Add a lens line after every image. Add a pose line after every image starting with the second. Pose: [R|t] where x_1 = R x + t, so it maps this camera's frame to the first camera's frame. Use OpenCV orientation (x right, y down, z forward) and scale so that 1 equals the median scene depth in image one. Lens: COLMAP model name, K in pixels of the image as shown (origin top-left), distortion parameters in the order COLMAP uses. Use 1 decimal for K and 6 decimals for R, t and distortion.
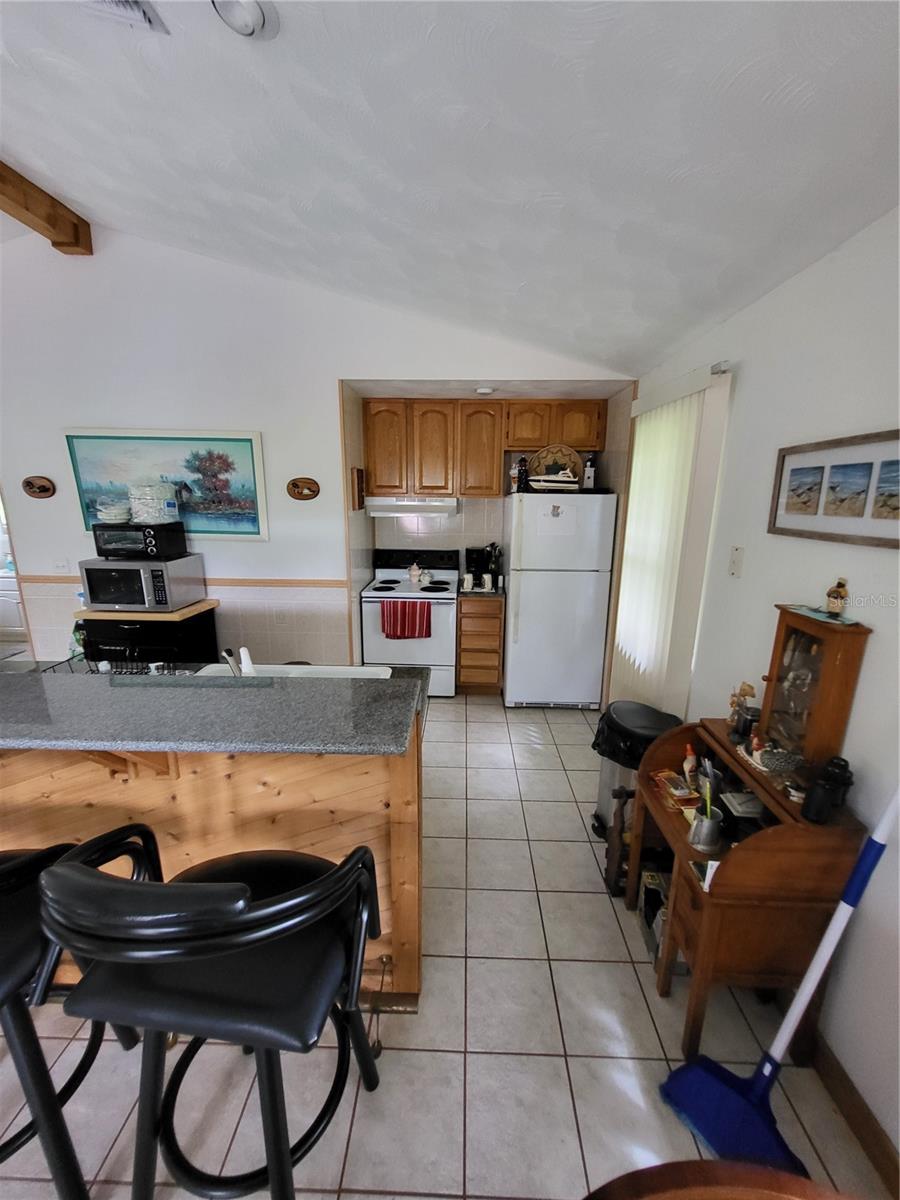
lens RADIAL K [[468.7, 0, 456.5], [0, 468.7, 599.6], [0, 0, 1]] dist [0.002074, -0.000595]
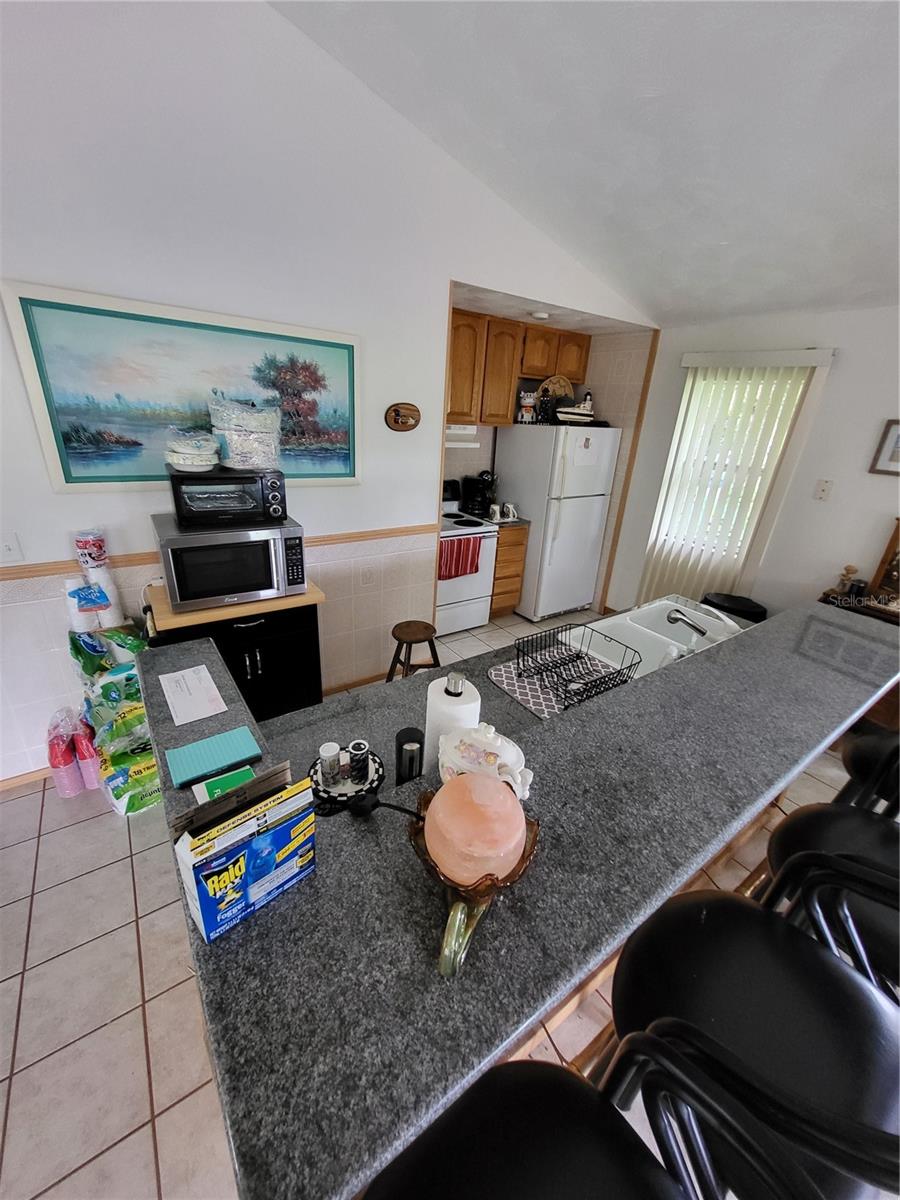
lens RADIAL K [[468.7, 0, 453.6], [0, 468.7, 604.5], [0, 0, 1]] dist [0.002074, -0.000595]
pose [[0.805778, -0.195675, 0.558958, -0.781776], [0.082512, 0.971726, 0.221226, -0.092154], [-0.586442, -0.132138, 0.799141, 0.249391]]
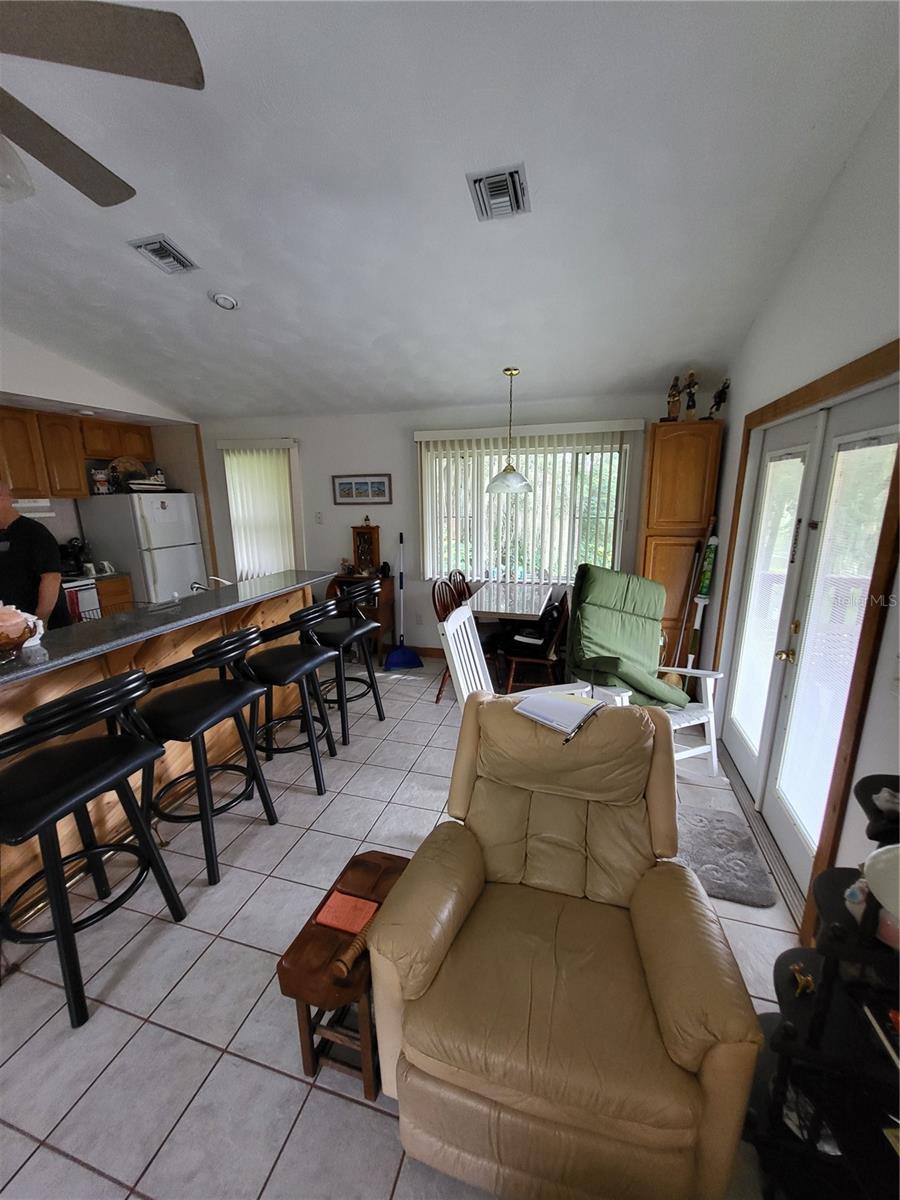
lens RADIAL K [[468.7, 0, 451.1], [0, 468.7, 600.9], [0, 0, 1]] dist [0.002074, -0.000595]
pose [[0.263224, -0.228049, 0.937394, -1.013540], [0.225014, 0.959373, 0.170211, 0.048017], [-0.938127, 0.166123, 0.303845, -0.225861]]
